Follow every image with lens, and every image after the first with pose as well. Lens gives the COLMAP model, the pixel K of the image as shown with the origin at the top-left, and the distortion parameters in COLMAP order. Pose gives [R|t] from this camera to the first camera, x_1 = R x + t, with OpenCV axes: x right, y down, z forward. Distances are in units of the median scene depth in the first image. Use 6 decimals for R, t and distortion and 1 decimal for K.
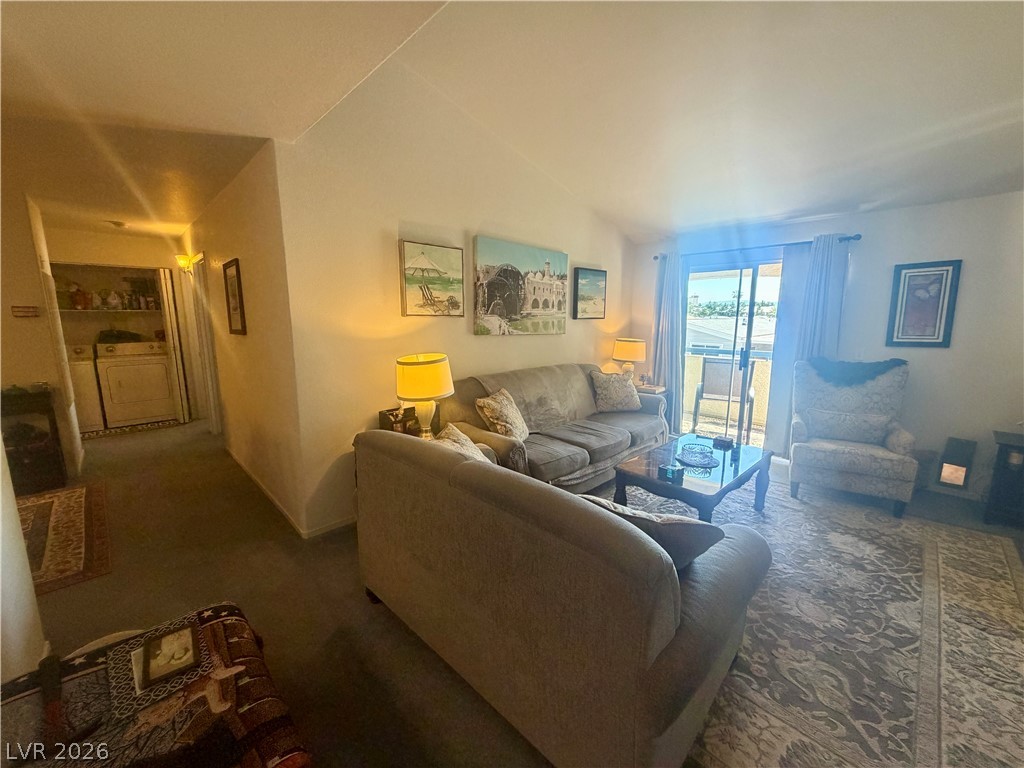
lens RADIAL K [[406.8, 0, 512.0], [0, 406.8, 384.1], [0, 0, 1]] dist [-0.000503, 0.000008]
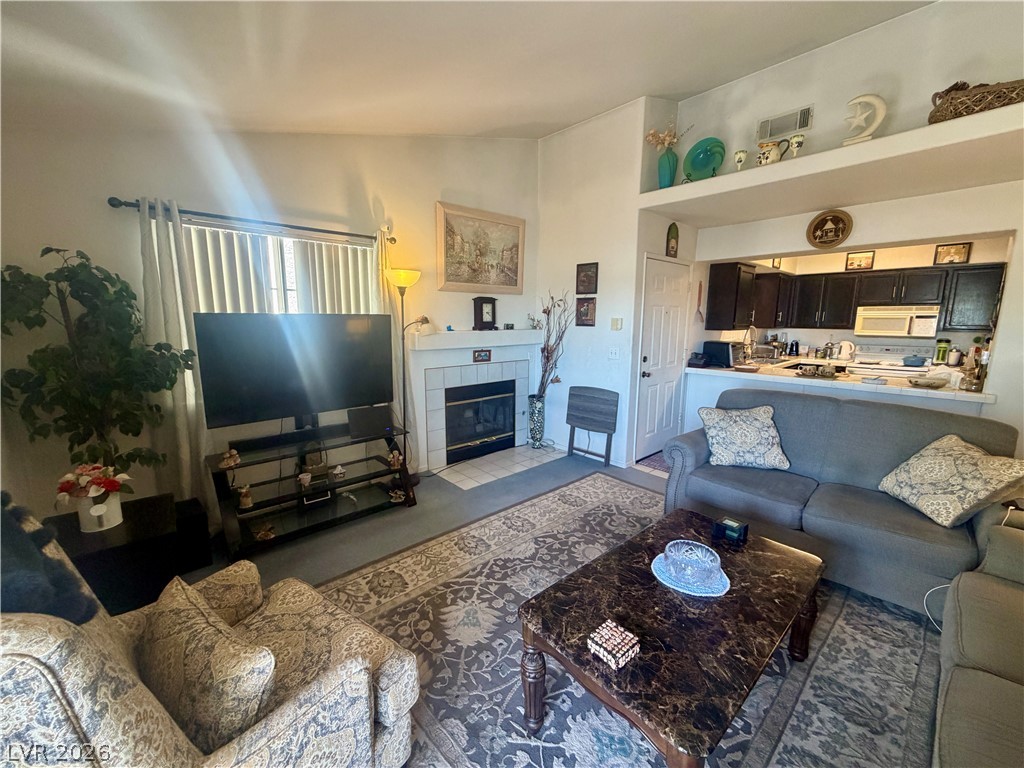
lens RADIAL K [[406.8, 0, 508.7], [0, 406.8, 385.1], [0, 0, 1]] dist [-0.000503, 0.000008]
pose [[-0.998965, -0.015257, 0.042847, 0.569181], [-0.000615, 0.946507, 0.322683, -0.204182], [-0.045478, 0.322322, -0.945537, 1.212208]]
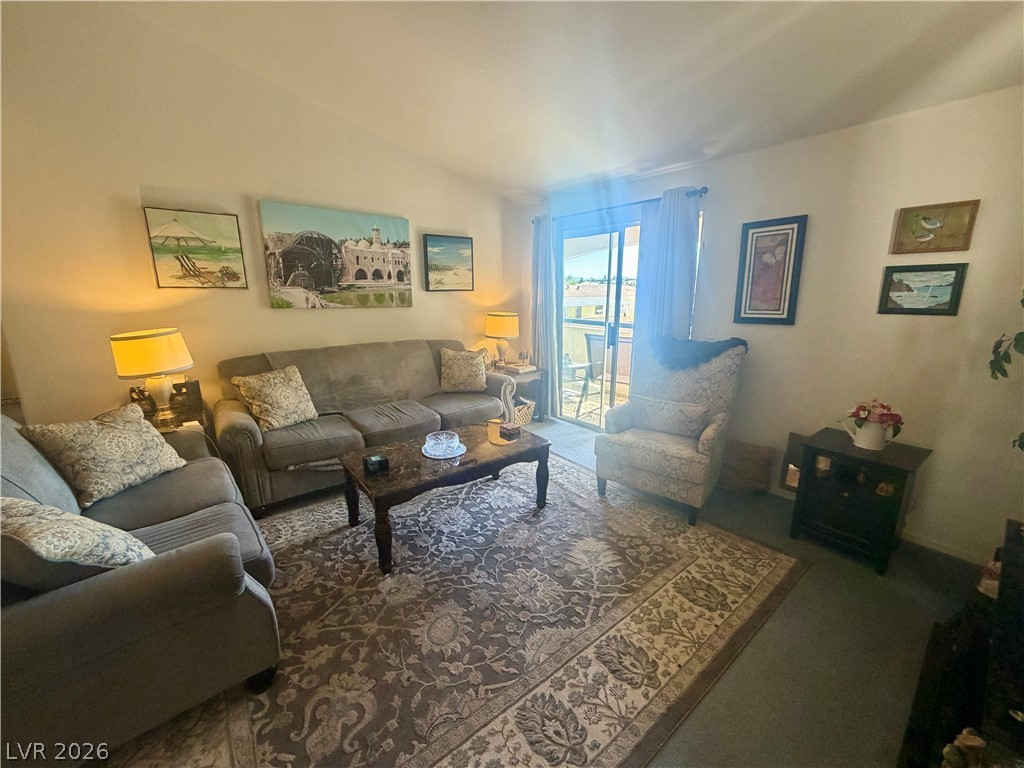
lens RADIAL K [[406.8, 0, 510.8], [0, 406.8, 385.2], [0, 0, 1]] dist [-0.000503, 0.000008]
pose [[0.994272, 0.021626, -0.104664, 0.574909], [-0.014451, 0.997524, 0.068831, -0.016379], [0.105894, -0.066925, 0.992123, 0.111681]]
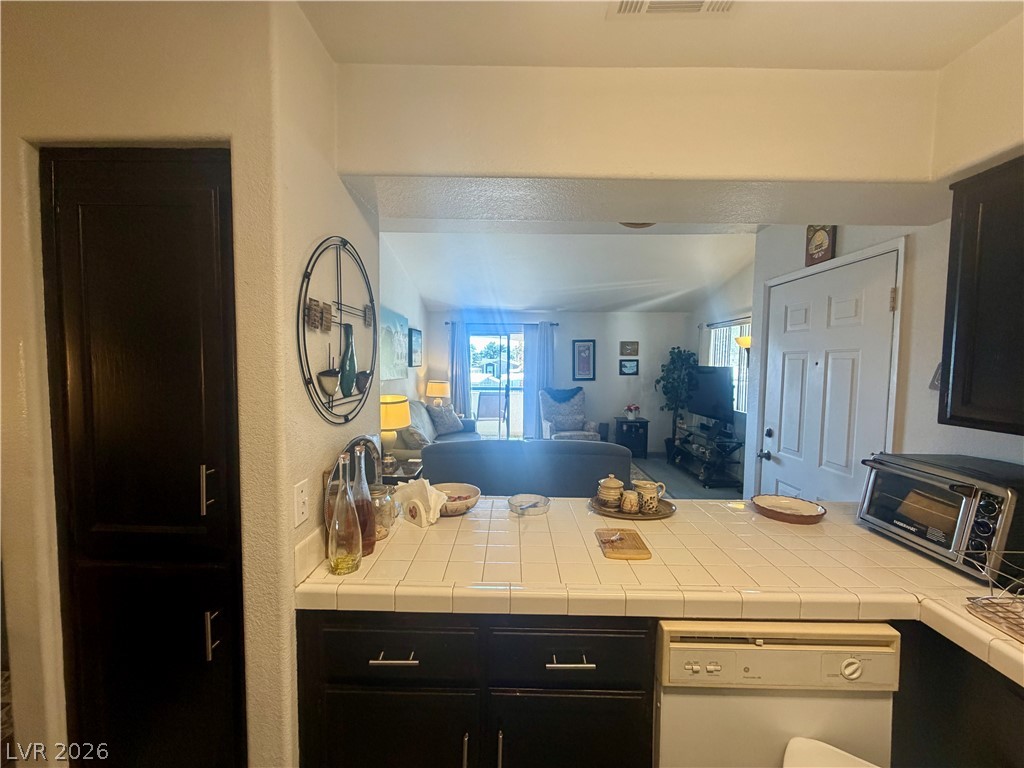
lens RADIAL K [[406.8, 0, 506.7], [0, 406.8, 388.0], [0, 0, 1]] dist [-0.000503, 0.000008]
pose [[0.717311, -0.040933, 0.695549, -0.688889], [0.106947, 0.992911, -0.051861, 0.008603], [-0.688496, 0.111587, 0.716604, -0.179479]]
